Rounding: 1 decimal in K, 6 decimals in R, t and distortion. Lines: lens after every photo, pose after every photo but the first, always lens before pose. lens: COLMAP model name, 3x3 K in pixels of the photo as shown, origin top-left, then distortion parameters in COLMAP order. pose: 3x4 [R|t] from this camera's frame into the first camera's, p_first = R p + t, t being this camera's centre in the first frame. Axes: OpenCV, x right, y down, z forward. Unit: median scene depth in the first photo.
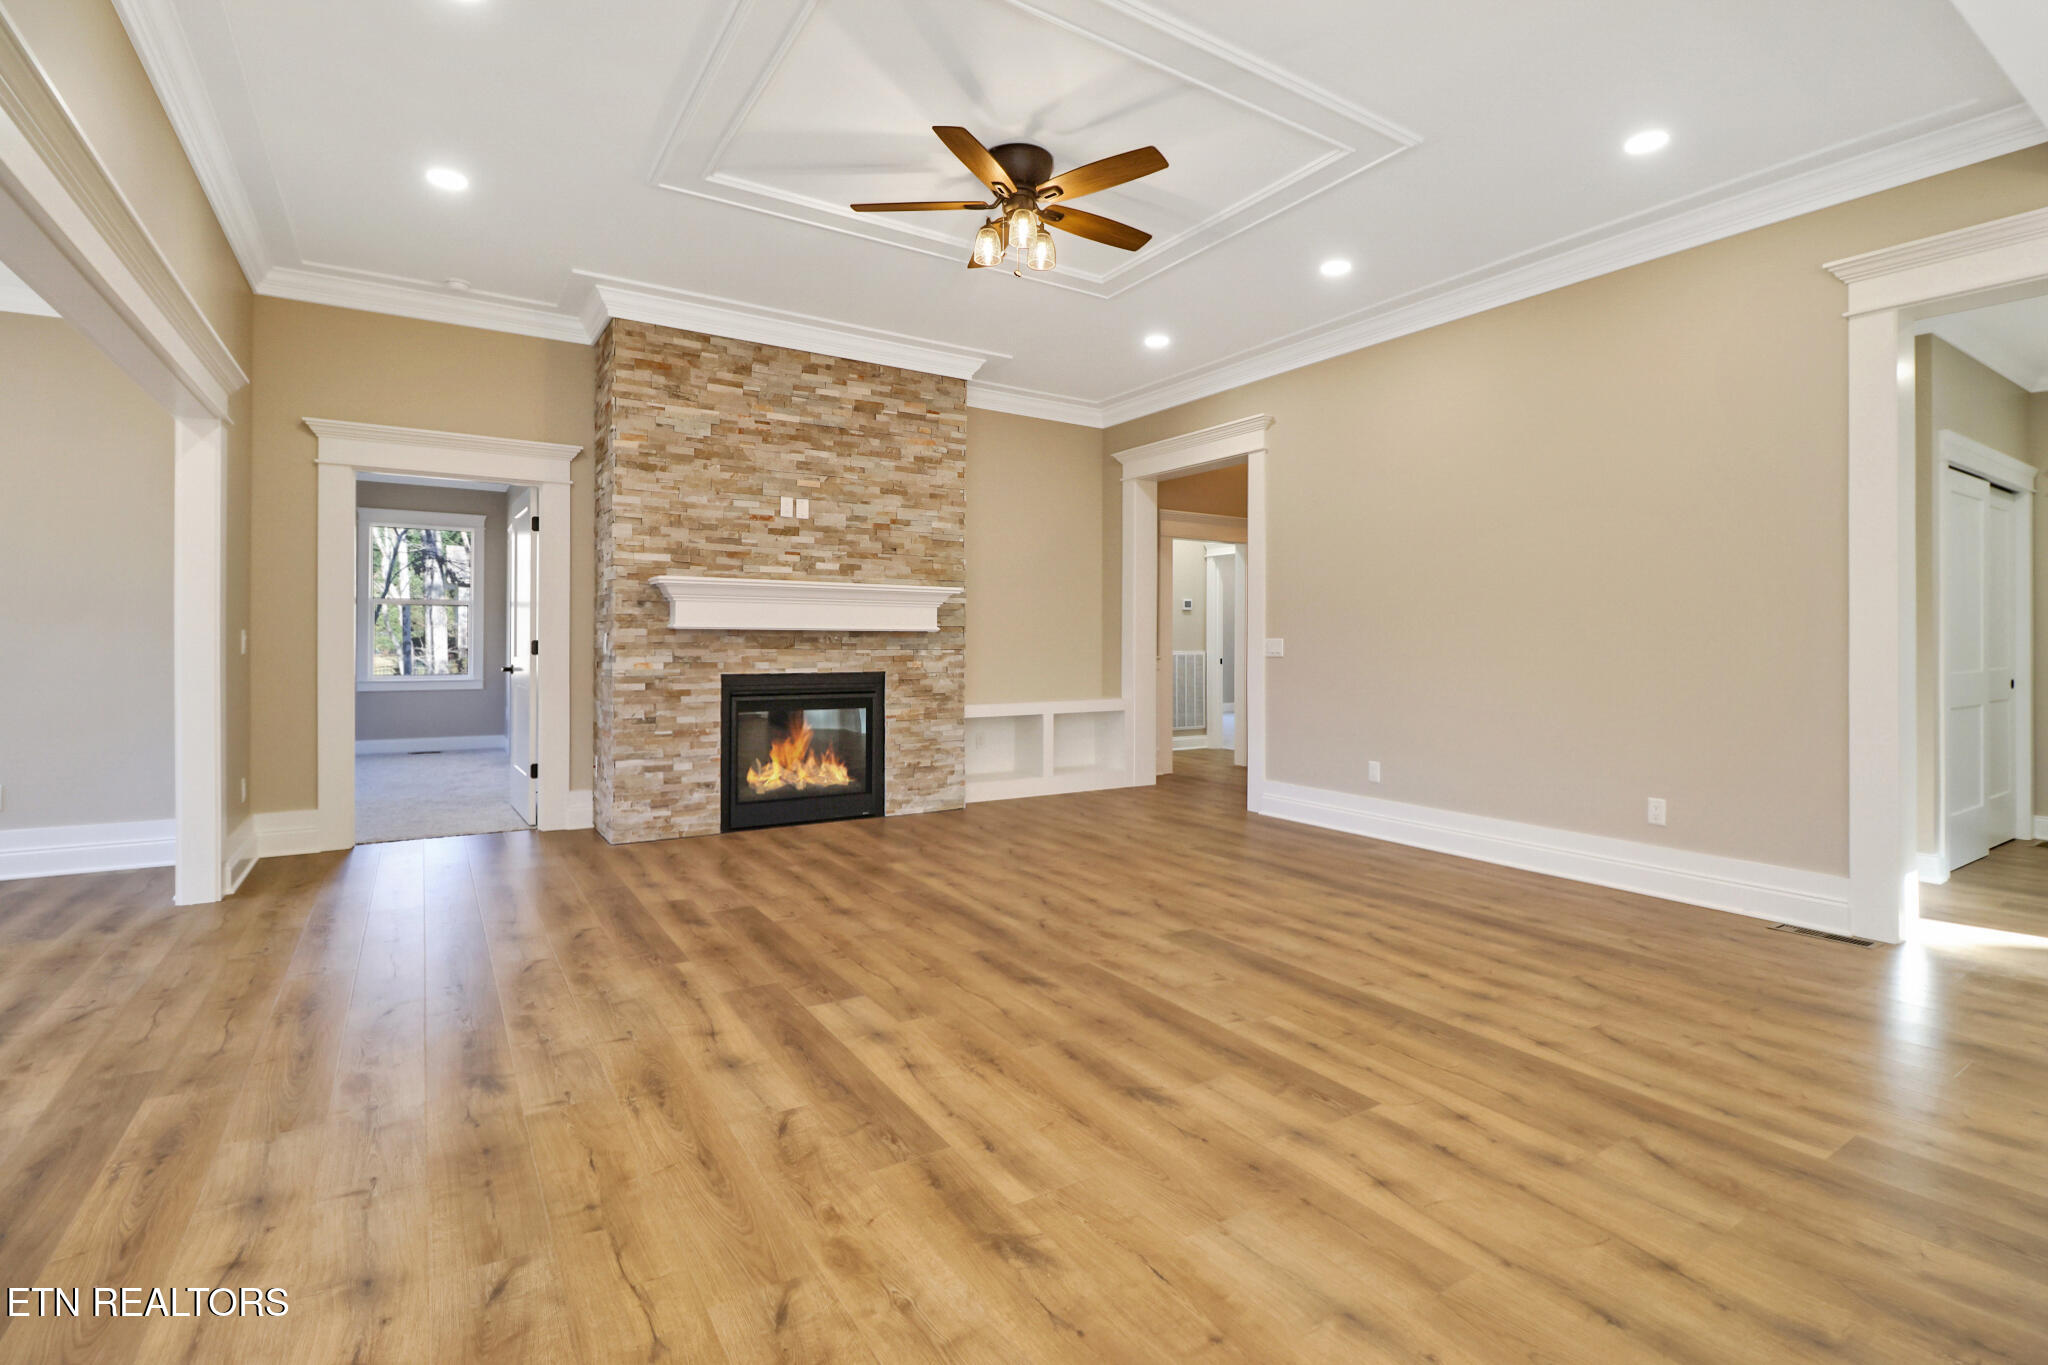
lens RADIAL K [[949.6, 0, 1035.0], [0, 949.6, 645.1], [0, 0, 1]] dist [0.010403, -0.014379]
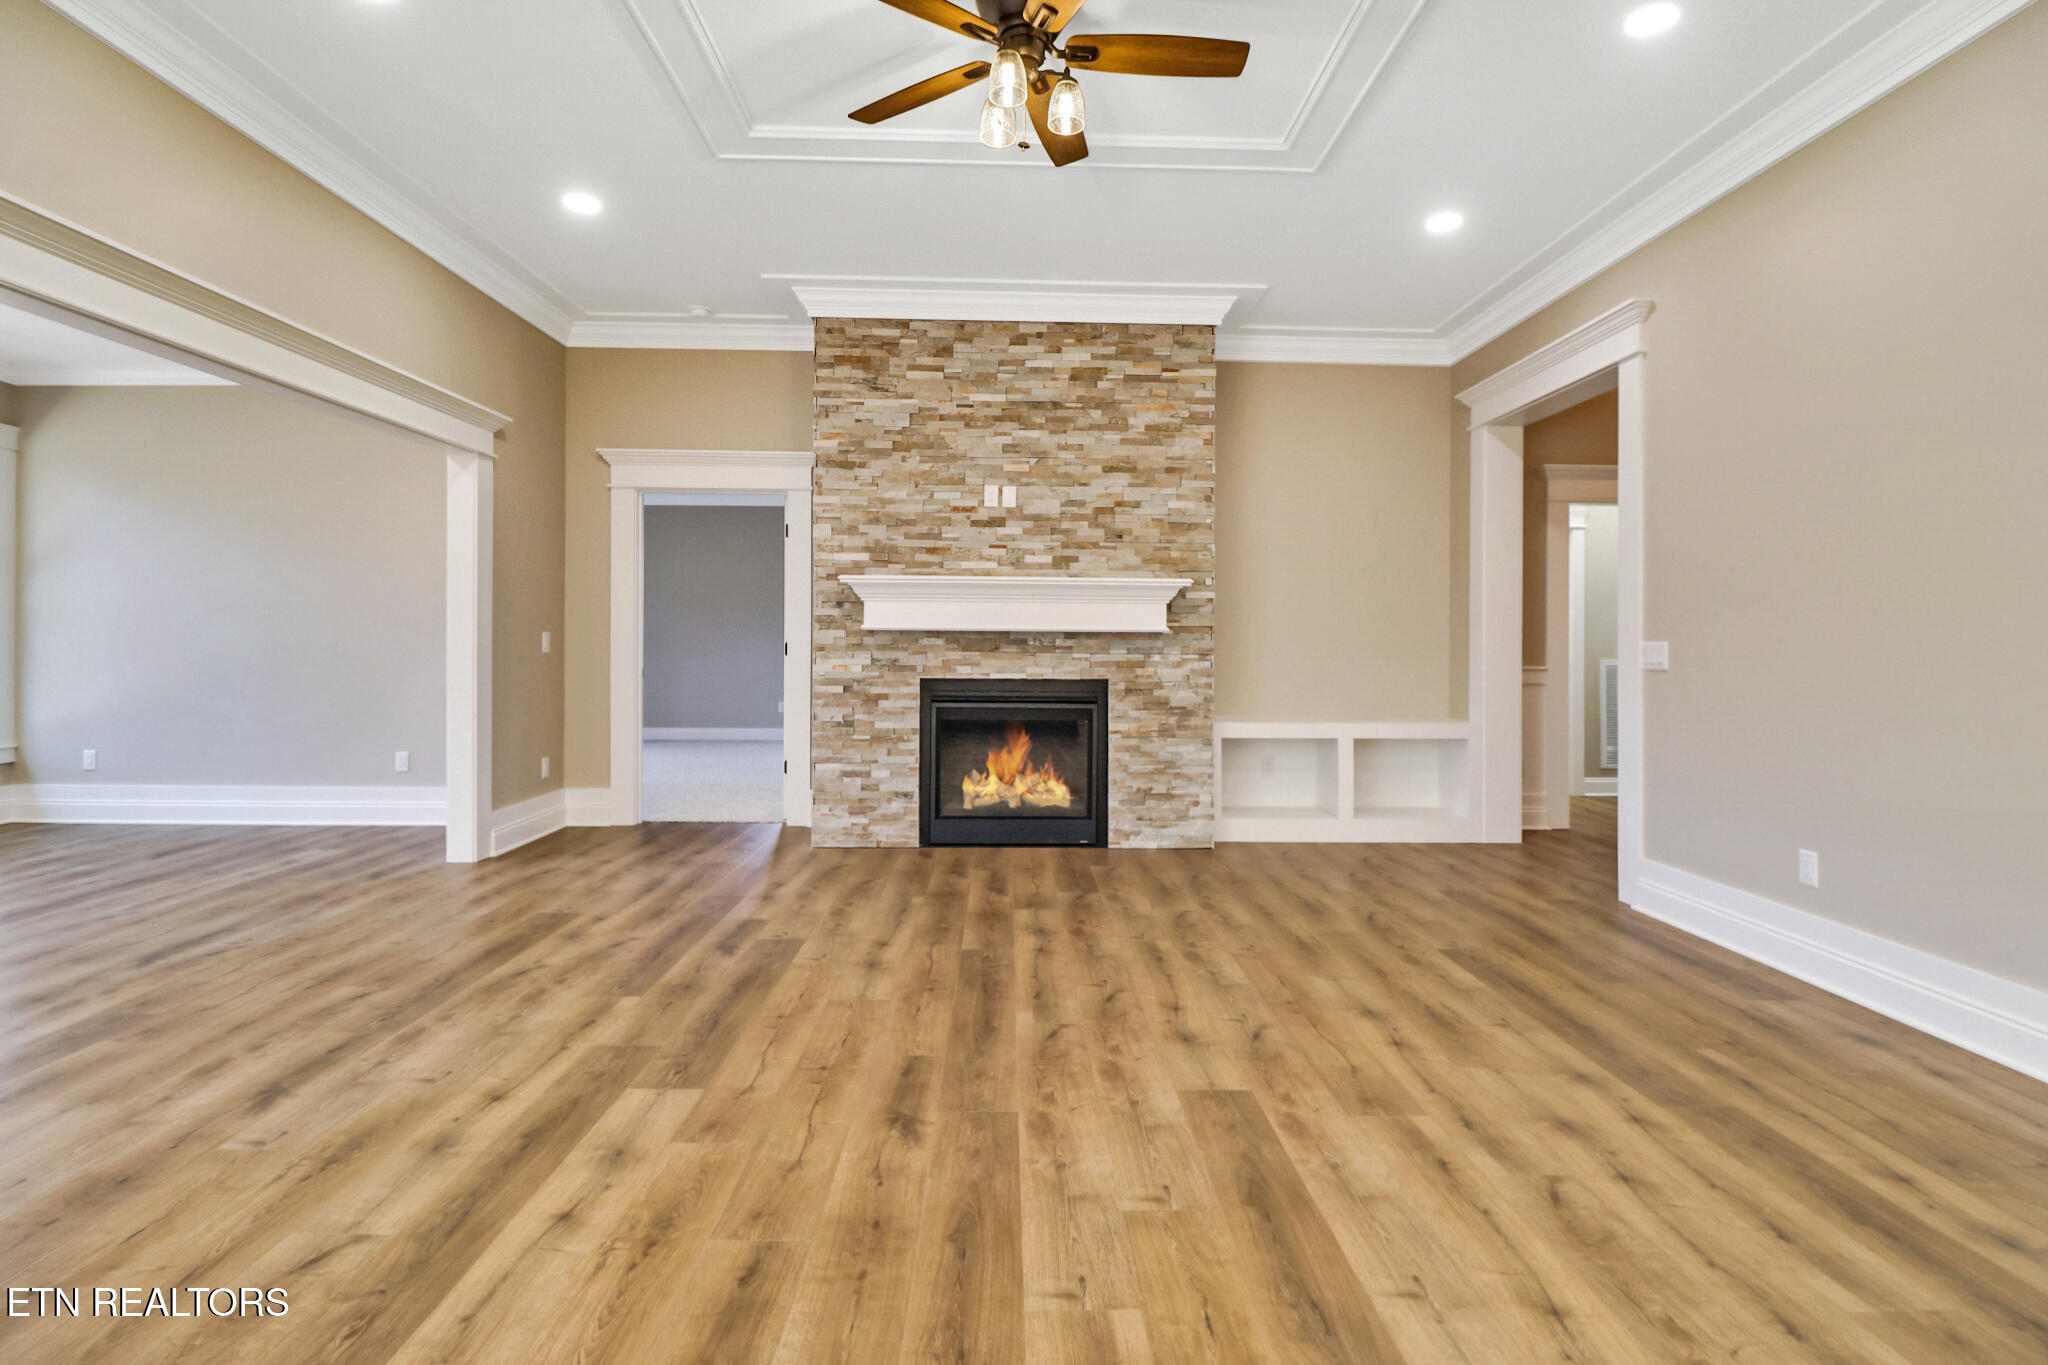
lens RADIAL K [[949.6, 0, 1035.0], [0, 949.6, 645.1], [0, 0, 1]] dist [0.010403, -0.014379]
pose [[0.855313, 0.002710, -0.518104, 0.252913], [-0.005575, 0.999977, -0.003973, 0.000915], [0.518081, 0.006287, 0.855308, 0.253117]]
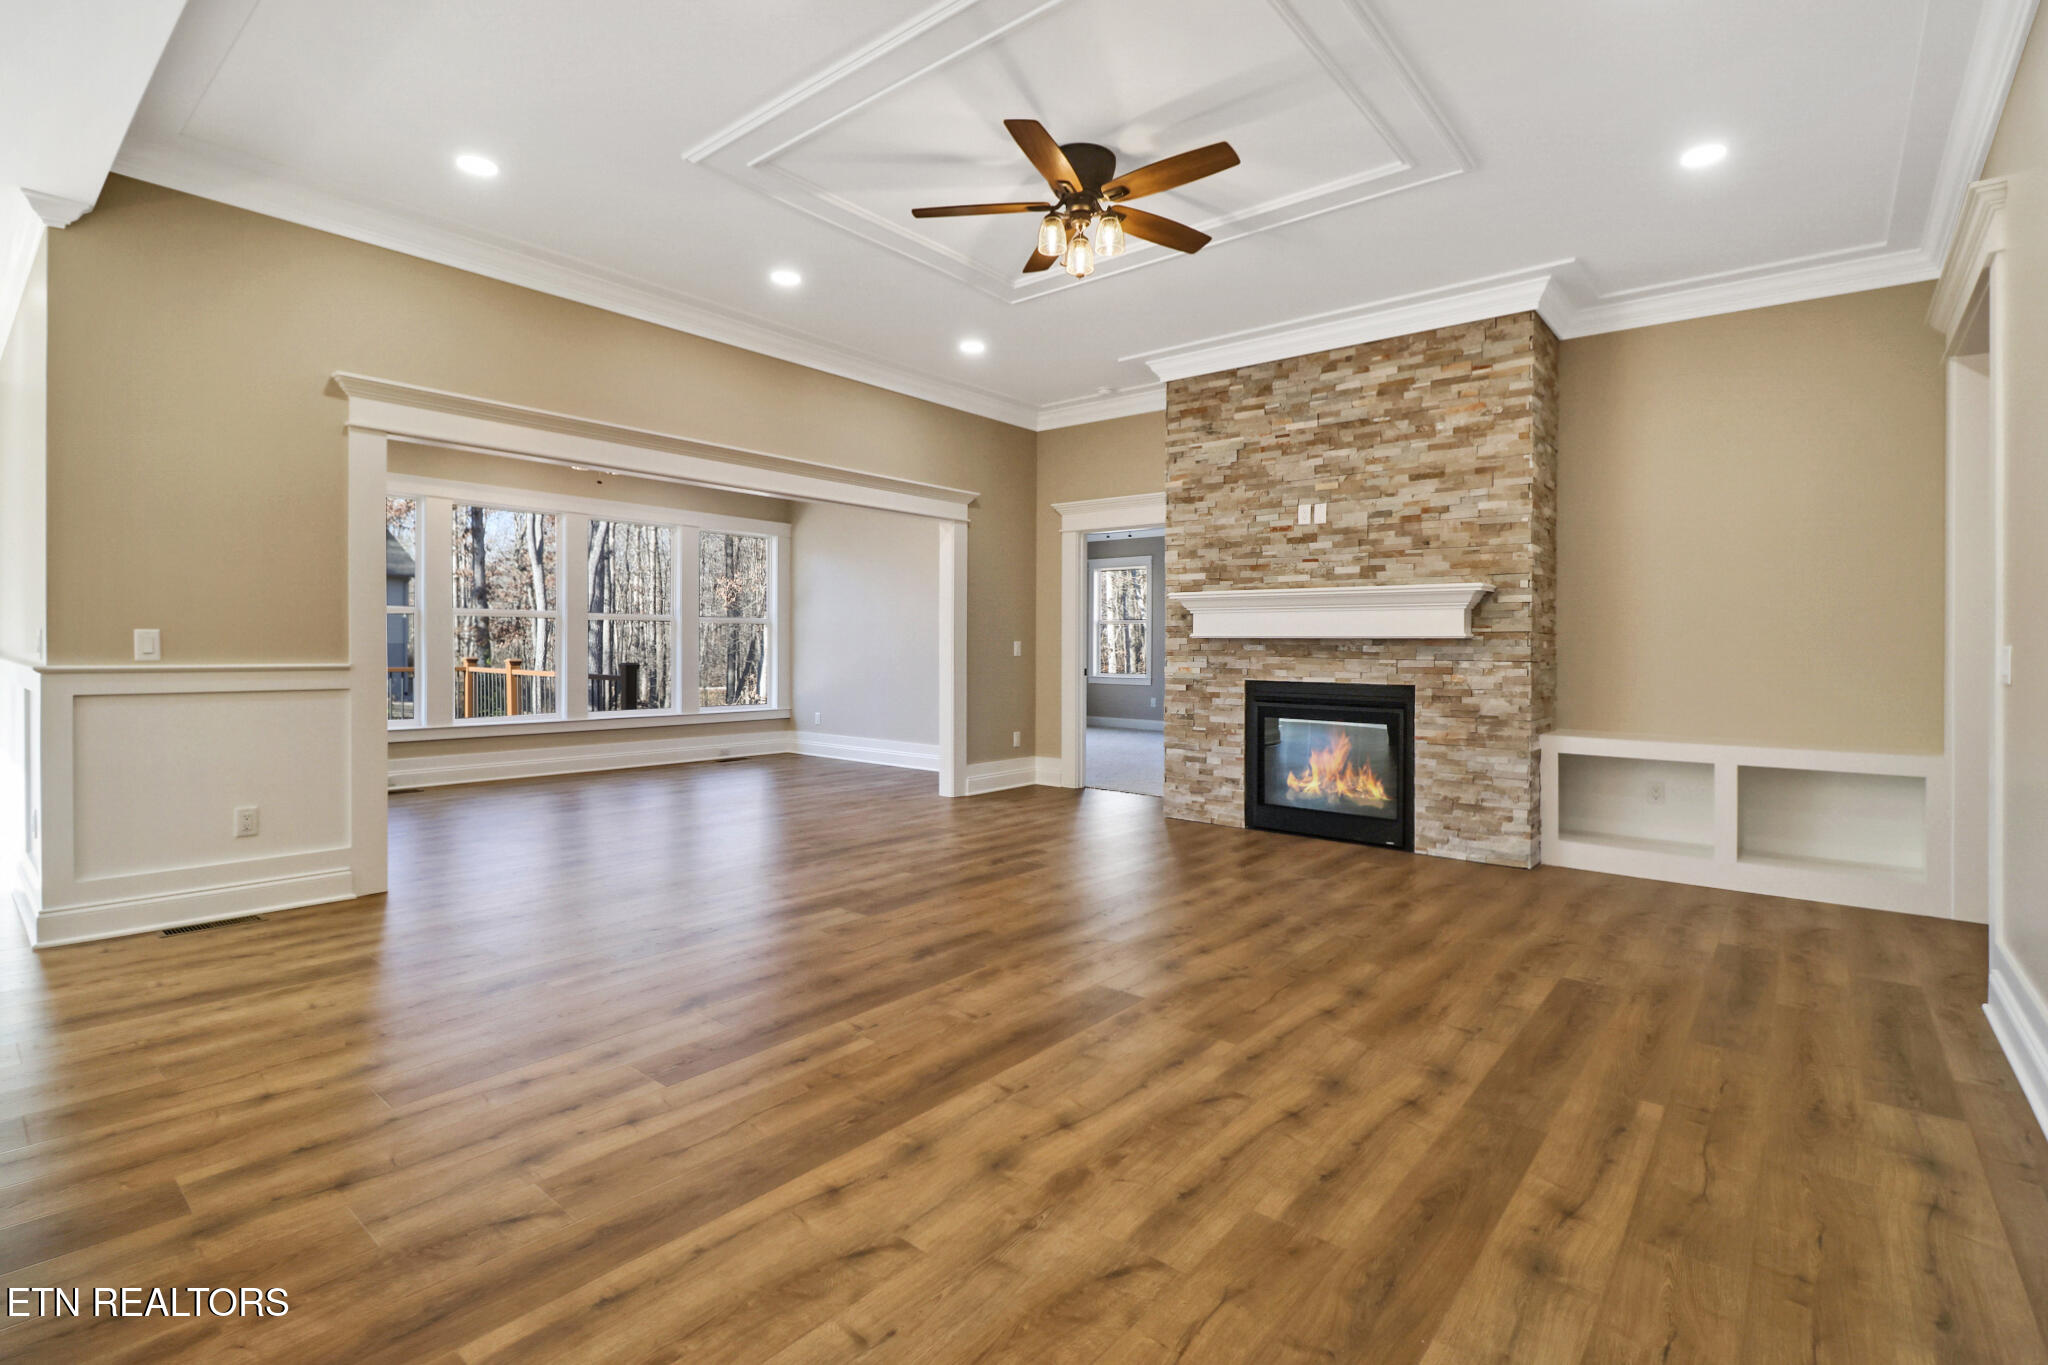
lens RADIAL K [[946.2, 0, 1035.4], [0, 946.2, 653.2], [0, 0, 1]] dist [0.000664, -0.014151]
pose [[0.303067, 0.003926, -0.952961, 0.613831], [-0.011888, 0.999929, 0.000339, 0.002789], [0.952895, 0.011226, 0.303093, 0.447707]]
